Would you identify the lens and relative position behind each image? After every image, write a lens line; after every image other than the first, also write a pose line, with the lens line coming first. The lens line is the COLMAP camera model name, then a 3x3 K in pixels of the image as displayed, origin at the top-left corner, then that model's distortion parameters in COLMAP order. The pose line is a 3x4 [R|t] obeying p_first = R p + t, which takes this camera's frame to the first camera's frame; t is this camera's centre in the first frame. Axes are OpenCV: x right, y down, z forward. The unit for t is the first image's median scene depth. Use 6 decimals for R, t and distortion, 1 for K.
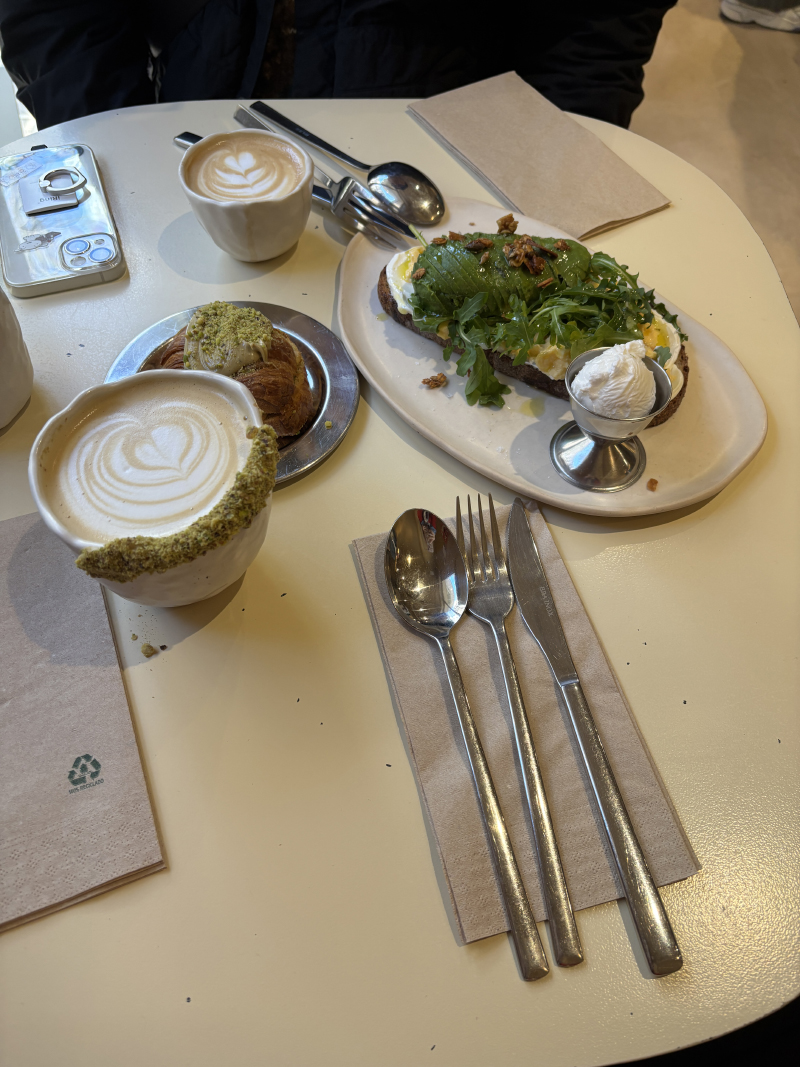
lens RADIAL K [[836.4, 0, 400.0], [0, 836.4, 533.5], [0, 0, 1]] dist [0.001419, 0.010830]
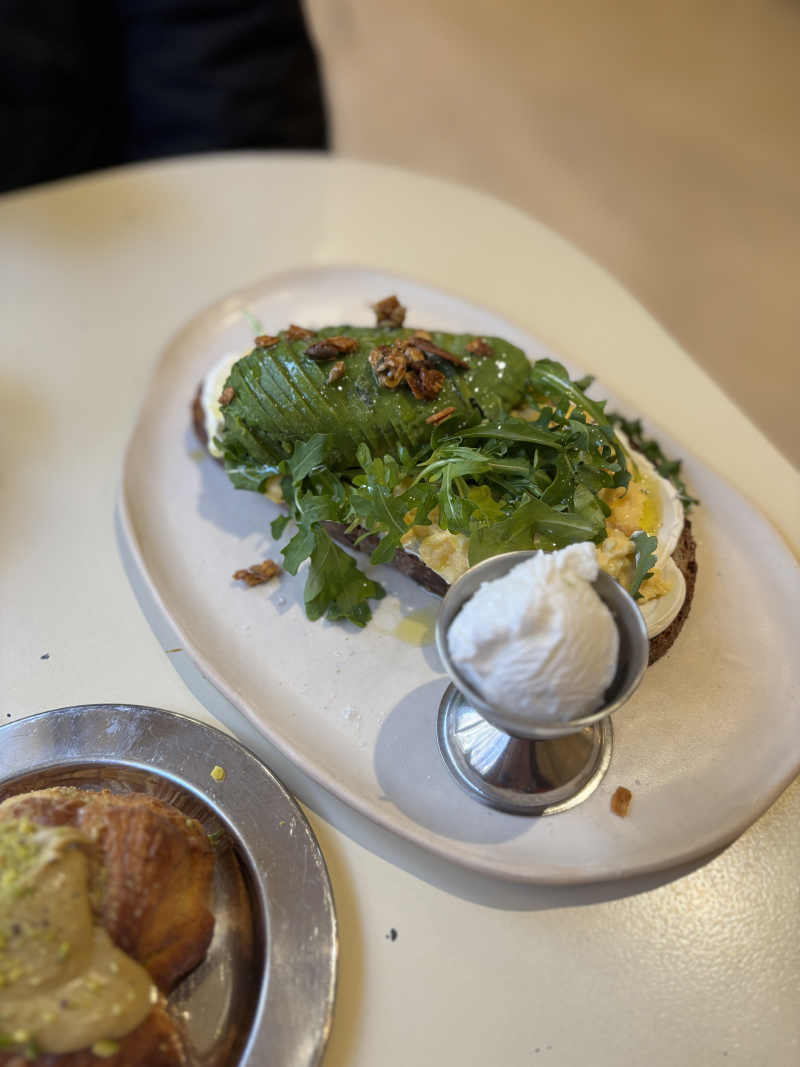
lens RADIAL K [[815.6, 0, 400.0], [0, 815.6, 533.5], [0, 0, 1]] dist [0.094394, 0.001086]
pose [[0.997856, 0.019351, -0.062517, 0.182462], [-0.022386, 0.998586, -0.048221, -0.190004], [0.061495, 0.049517, 0.996878, 0.439447]]
